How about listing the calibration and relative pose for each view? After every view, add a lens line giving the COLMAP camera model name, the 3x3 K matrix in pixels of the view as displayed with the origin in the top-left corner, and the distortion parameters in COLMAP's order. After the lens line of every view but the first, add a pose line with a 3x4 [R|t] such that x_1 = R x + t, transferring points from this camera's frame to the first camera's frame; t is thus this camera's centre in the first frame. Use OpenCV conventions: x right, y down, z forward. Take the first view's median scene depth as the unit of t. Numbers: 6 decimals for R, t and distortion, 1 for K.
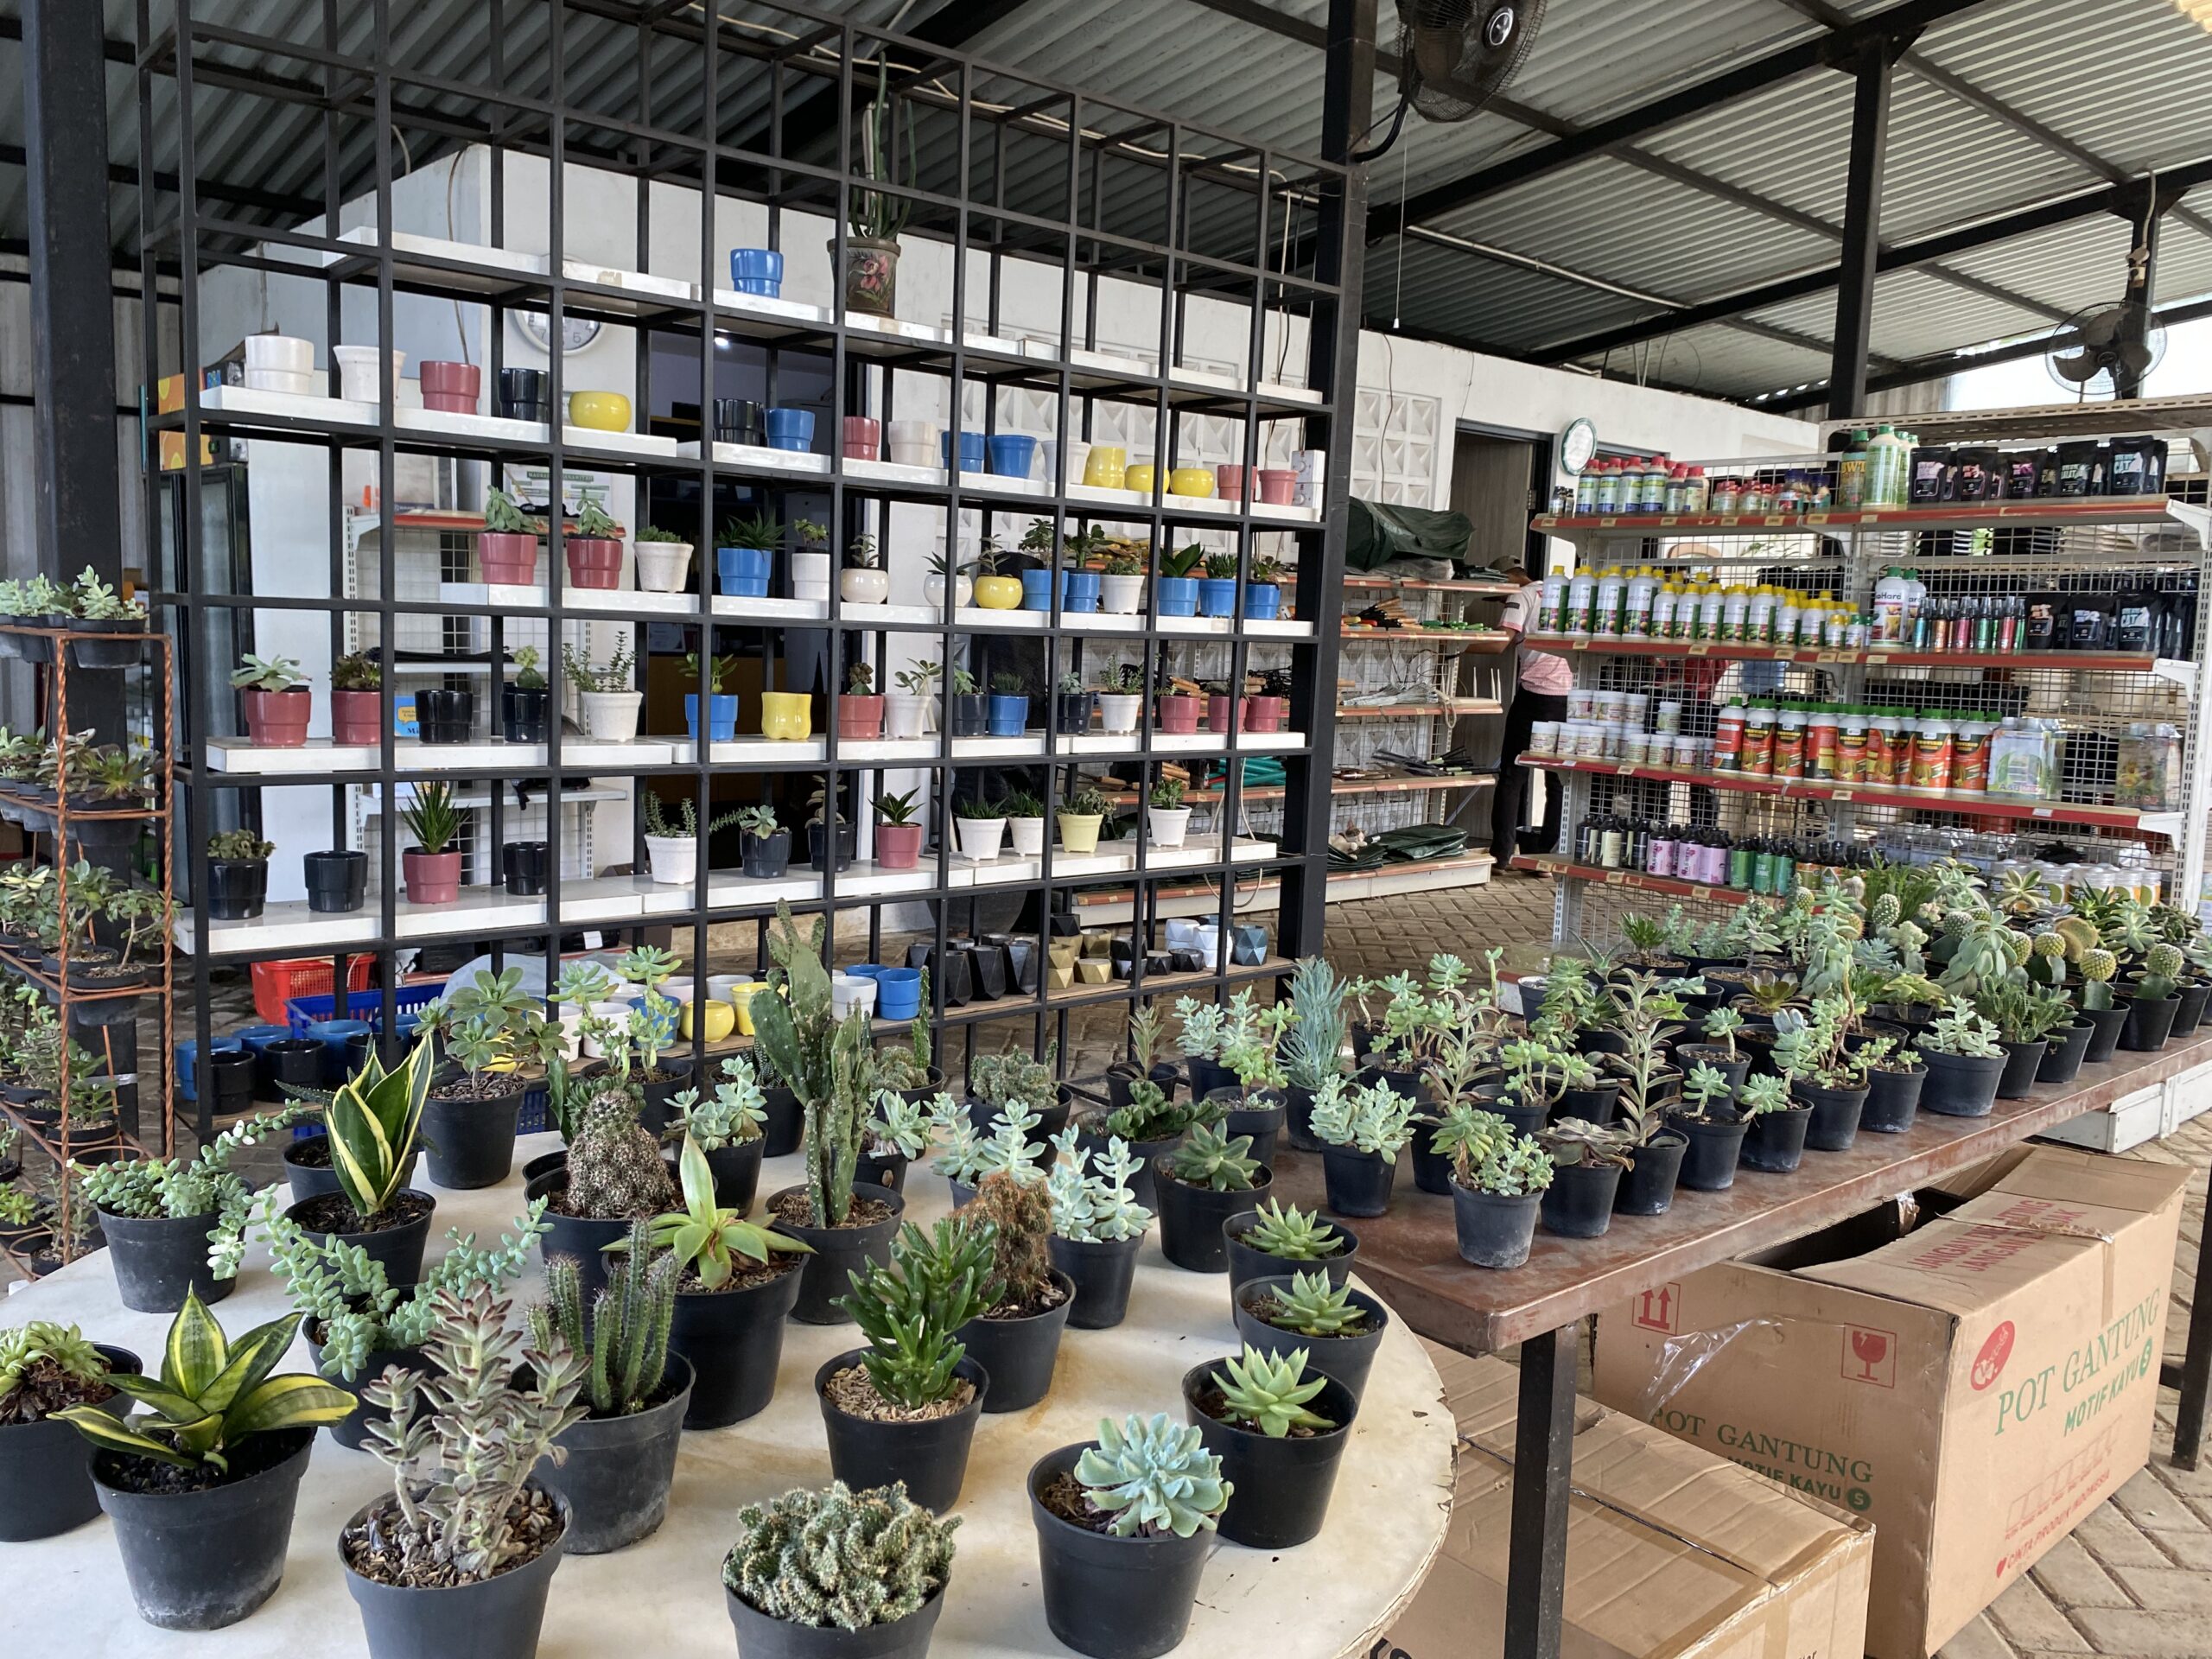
lens RADIAL K [[1678.8, 0, 1106.0], [0, 1678.8, 829.5], [0, 0, 1]] dist [0.004494, 0.002045]
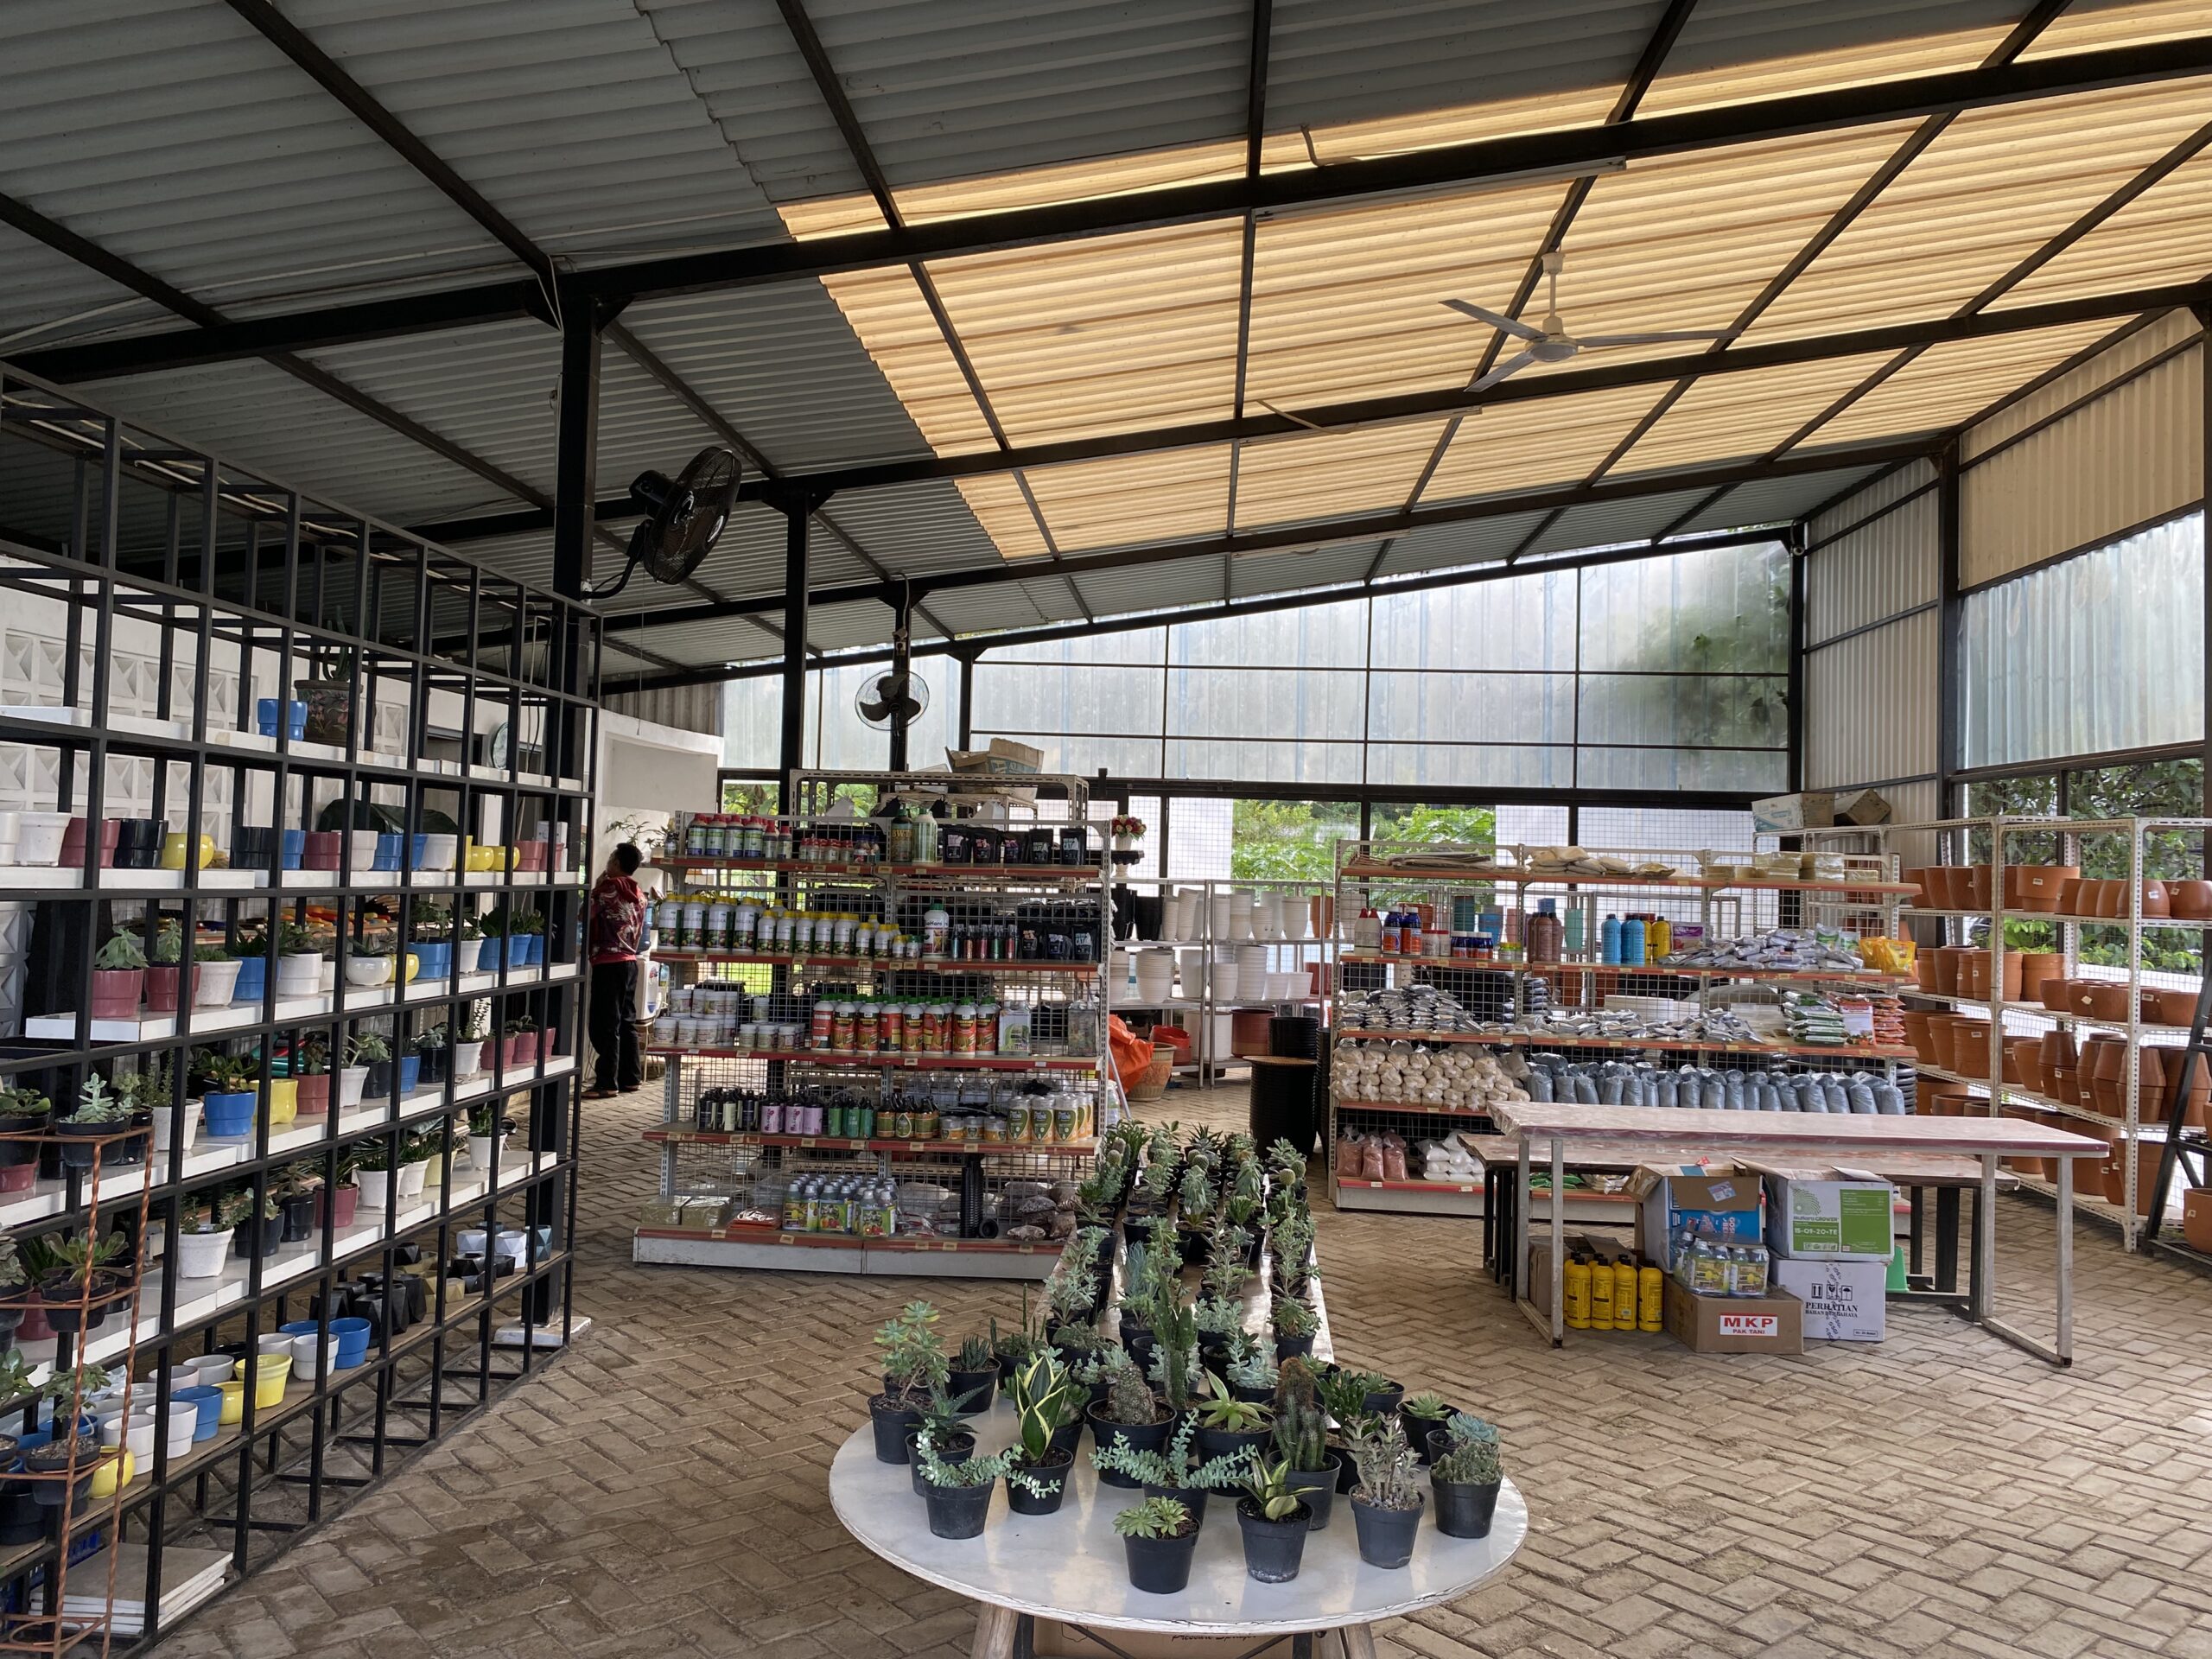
lens RADIAL K [[1691.5, 0, 1106.0], [0, 1691.5, 829.5], [0, 0, 1]] dist [0.089706, -0.000042]
pose [[0.712695, 0.005392, 0.701453, -0.441127], [0.083918, 0.992134, -0.092890, -0.066148], [-0.696436, 0.125067, 0.706636, -0.153320]]
